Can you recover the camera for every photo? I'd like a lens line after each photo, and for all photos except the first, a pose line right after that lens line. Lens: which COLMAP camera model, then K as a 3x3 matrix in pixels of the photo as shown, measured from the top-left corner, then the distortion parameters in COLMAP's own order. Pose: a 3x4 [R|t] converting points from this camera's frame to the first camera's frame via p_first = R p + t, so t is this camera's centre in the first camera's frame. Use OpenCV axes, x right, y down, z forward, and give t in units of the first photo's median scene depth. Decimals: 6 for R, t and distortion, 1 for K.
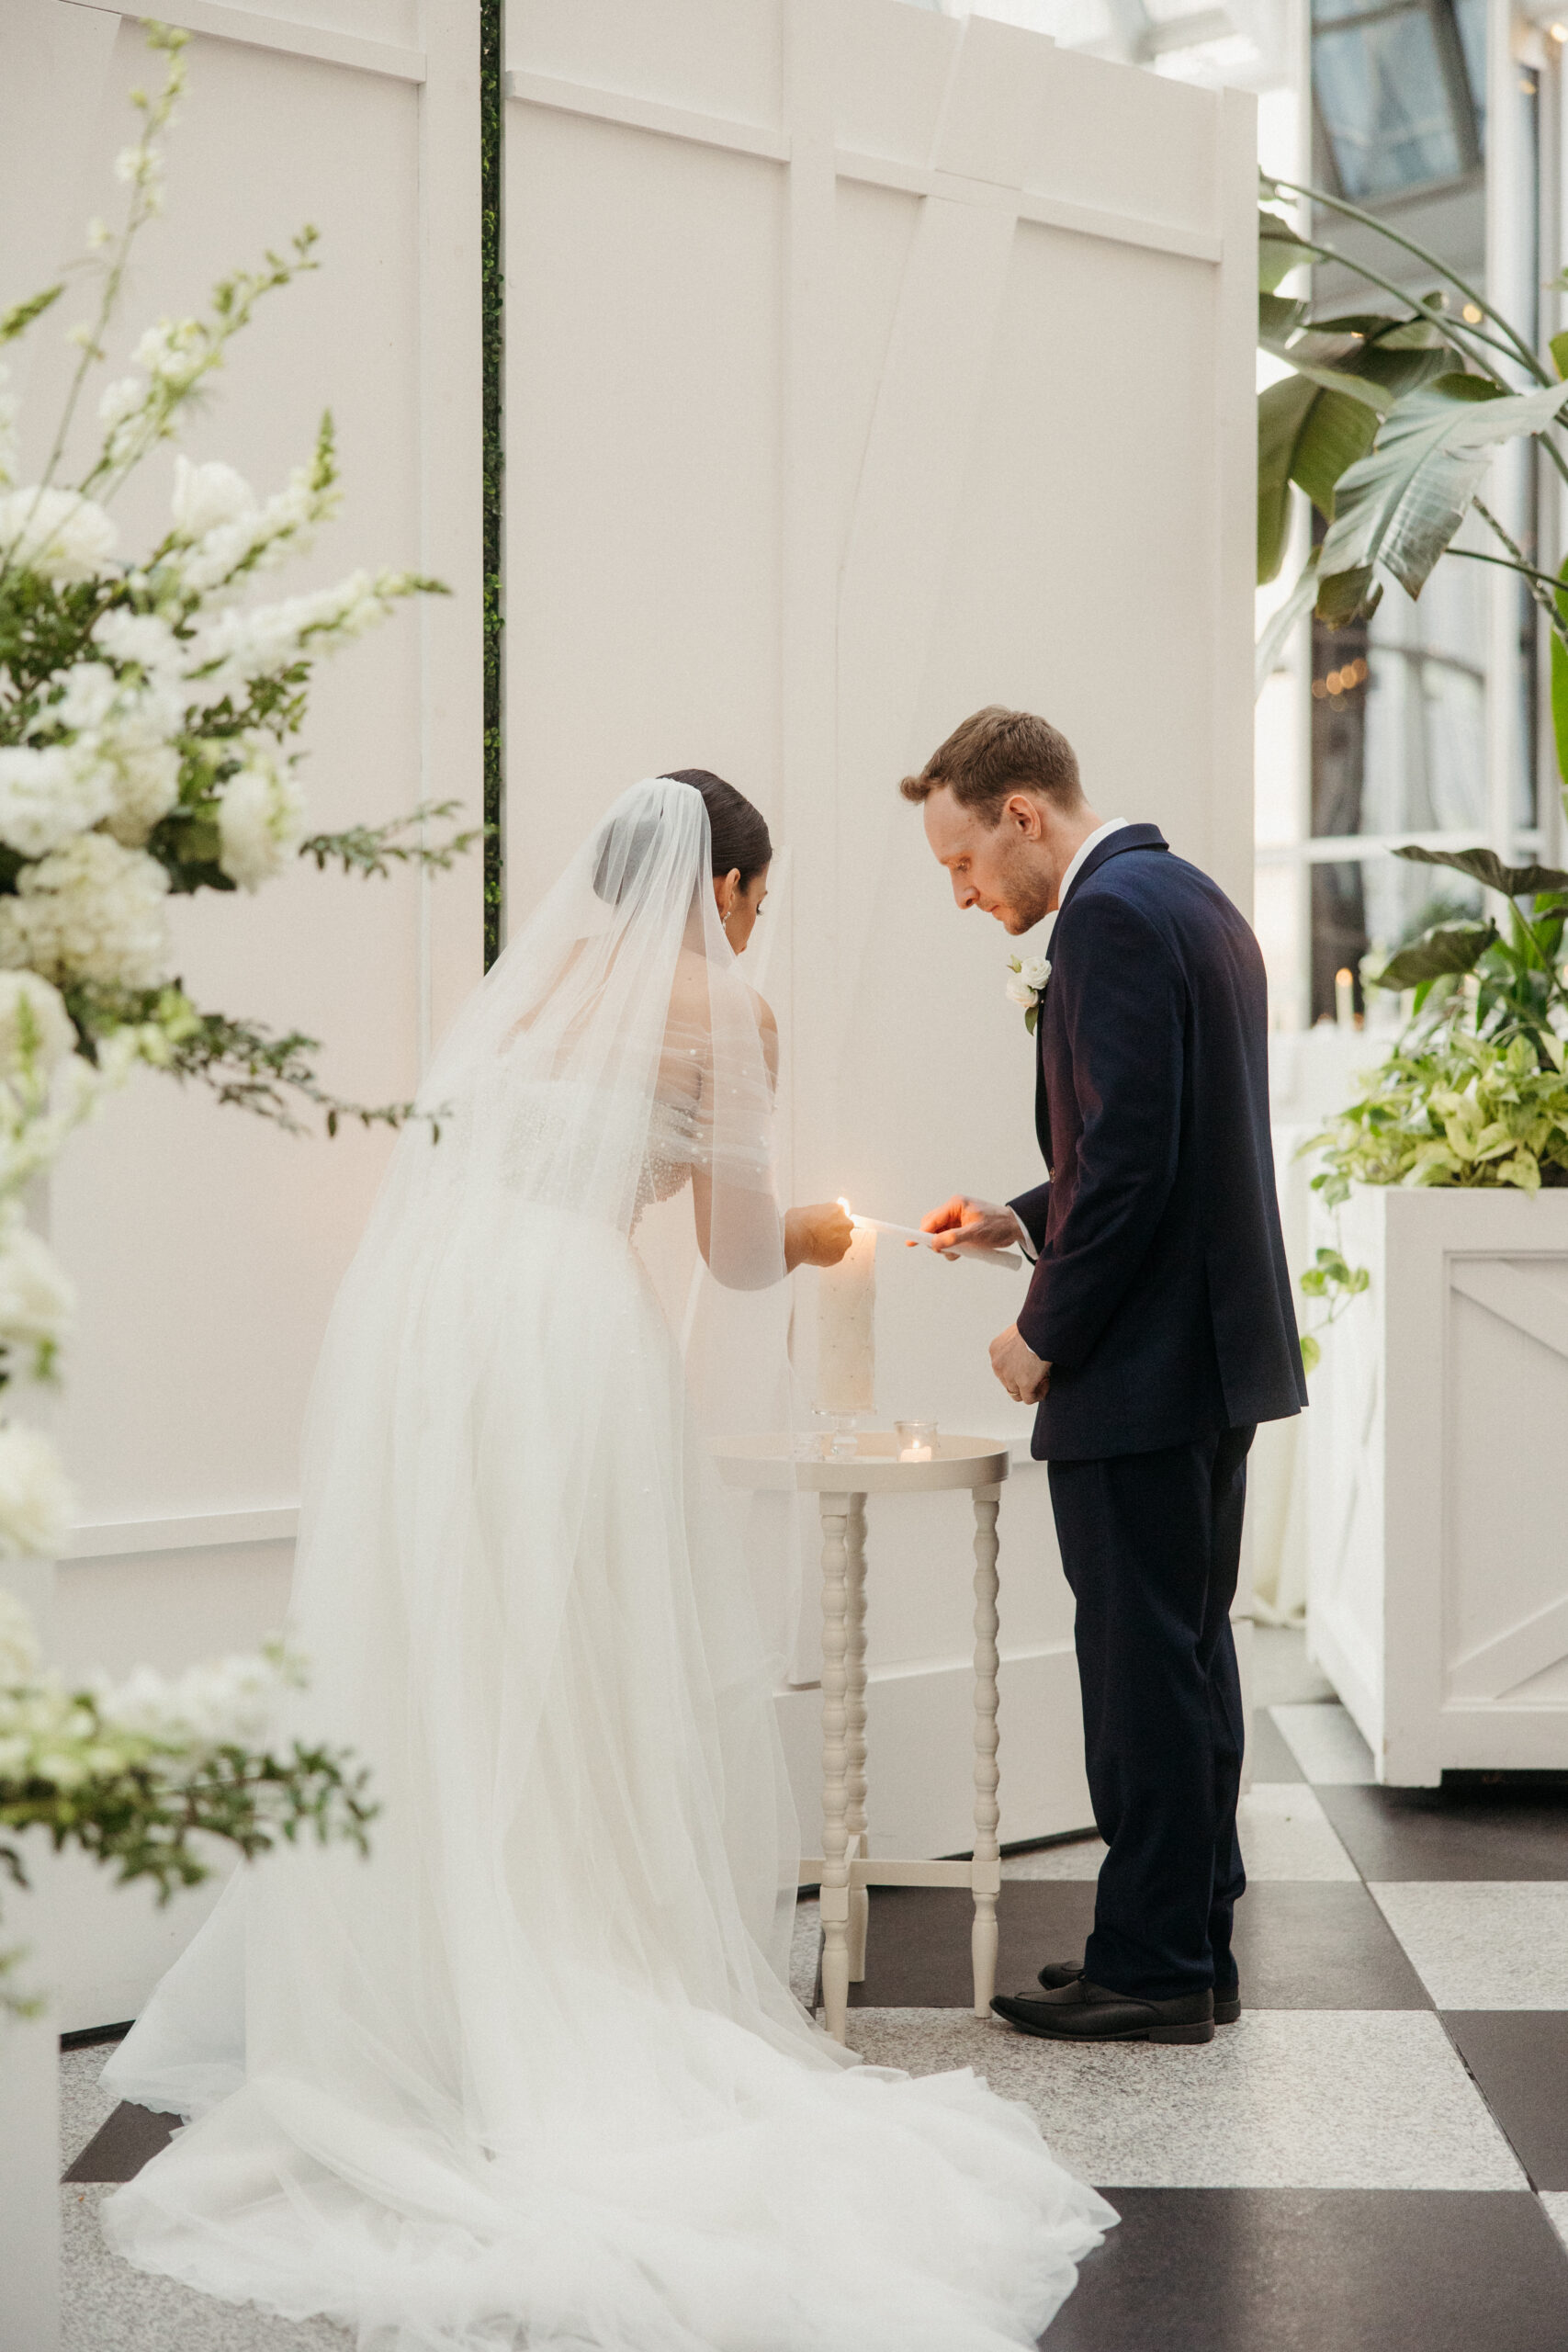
lens RADIAL K [[3834.6, 0, 784.5], [0, 3834.6, 1176.6], [0, 0, 1]] dist [-0.000447, 0.000000]
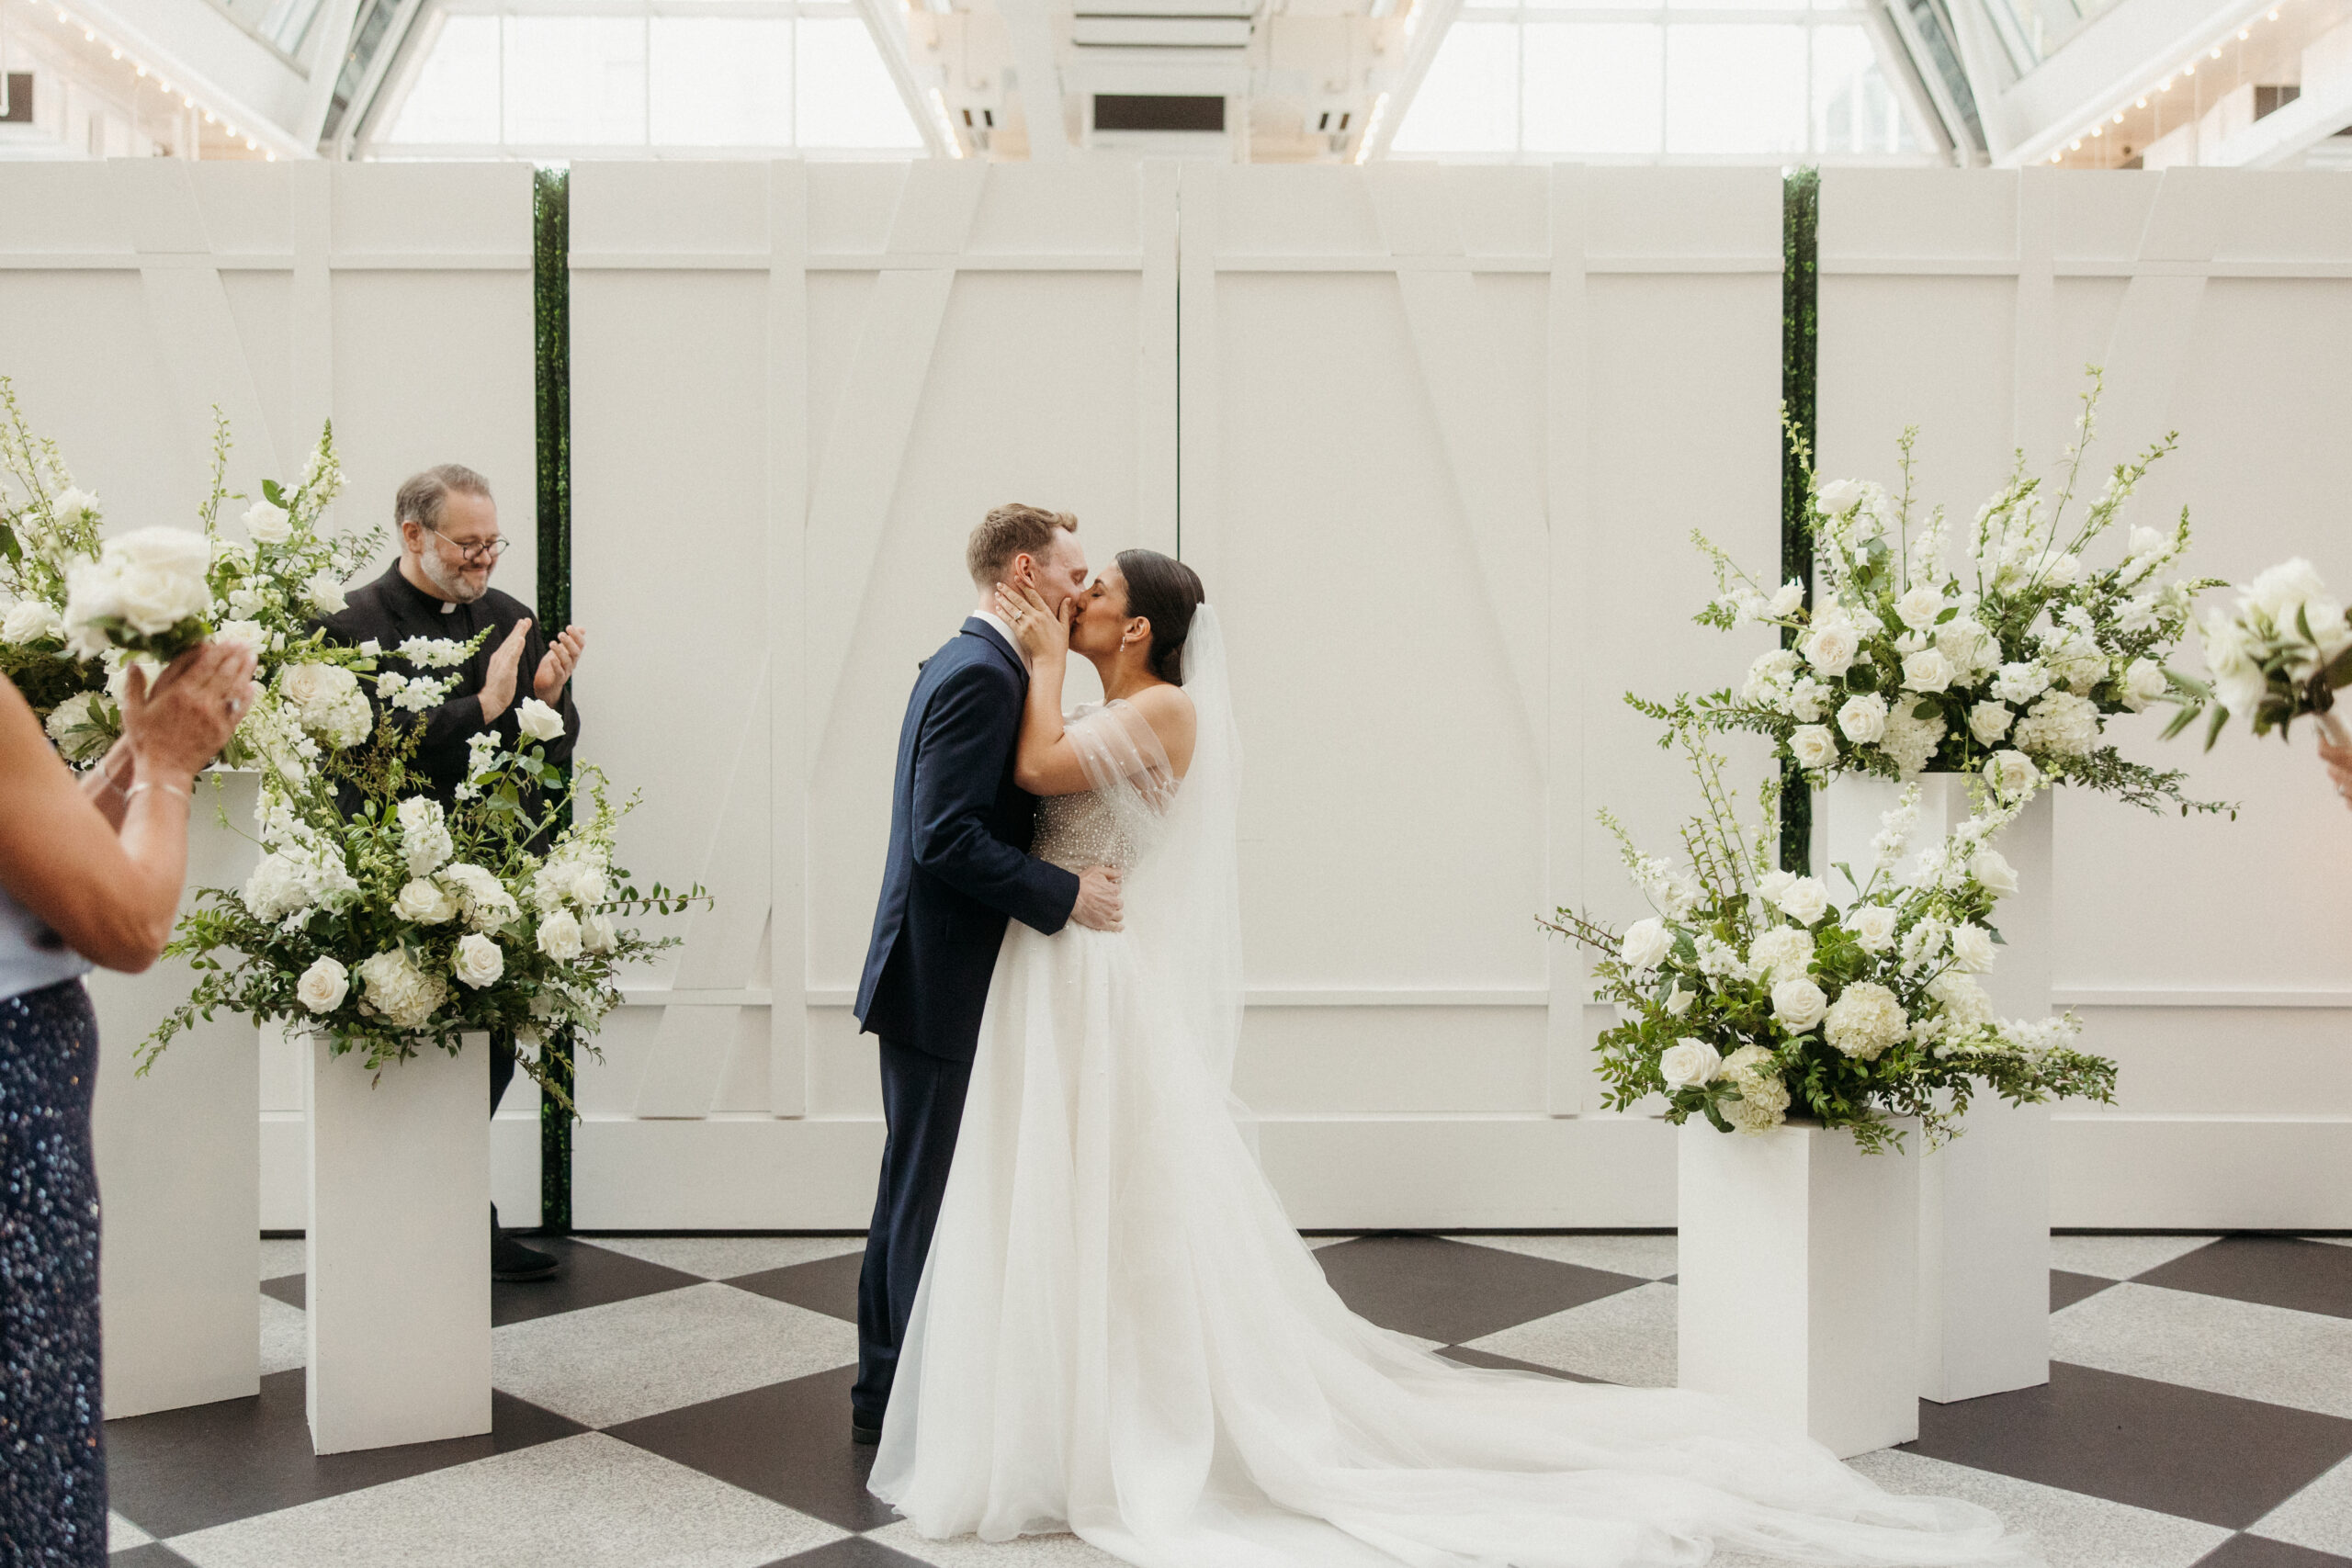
lens RADIAL K [[2194.1, 0, 1186.7], [0, 2194.1, 774.0], [0, 0, 1]] dist [-0.024733, 0.000000]
pose [[0.748714, 0.017371, -0.662666, 0.317206], [-0.024957, 0.999687, -0.001992, -0.018641], [0.662424, 0.018029, 0.748913, -0.408133]]
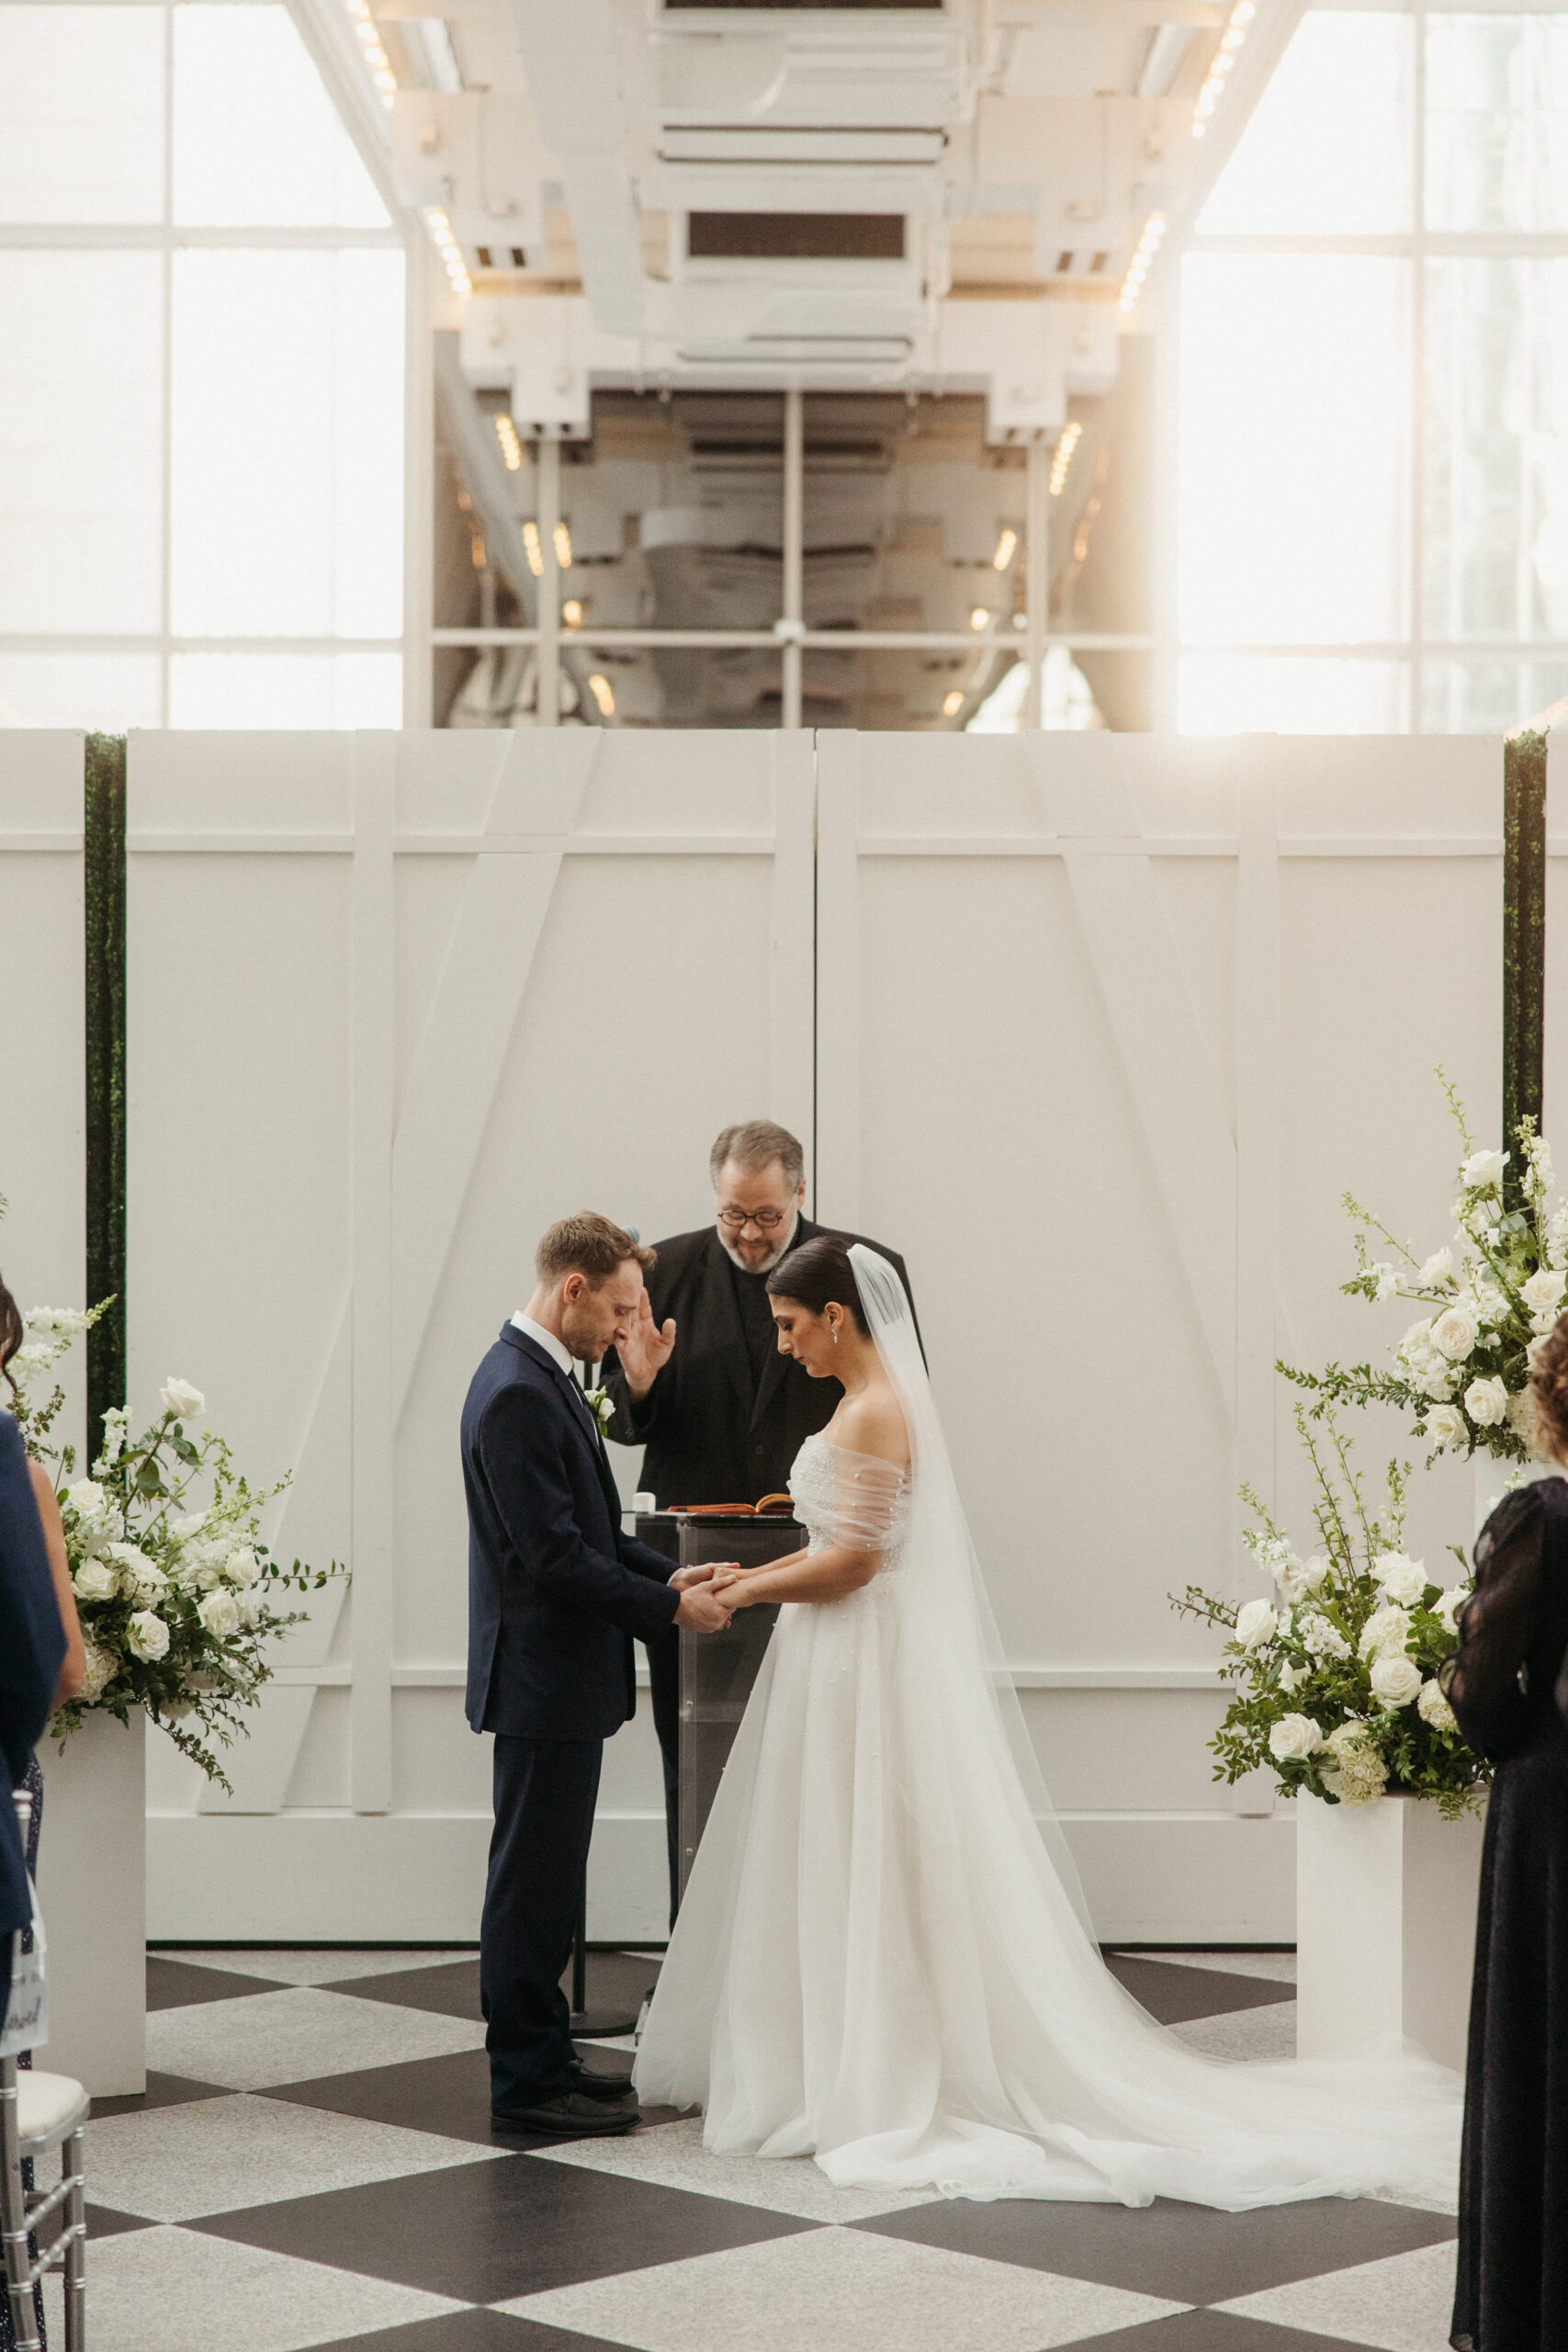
lens RADIAL K [[4749.8, 0, 785.7], [0, 4749.8, 1180.5], [0, 0, 1]] dist [-0.066394, 0.000000]
pose [[0.738859, 0.012786, -0.673739, 1.422648], [-0.027120, 0.999574, -0.010771, -0.162295], [0.673315, 0.026231, 0.738891, -1.628709]]
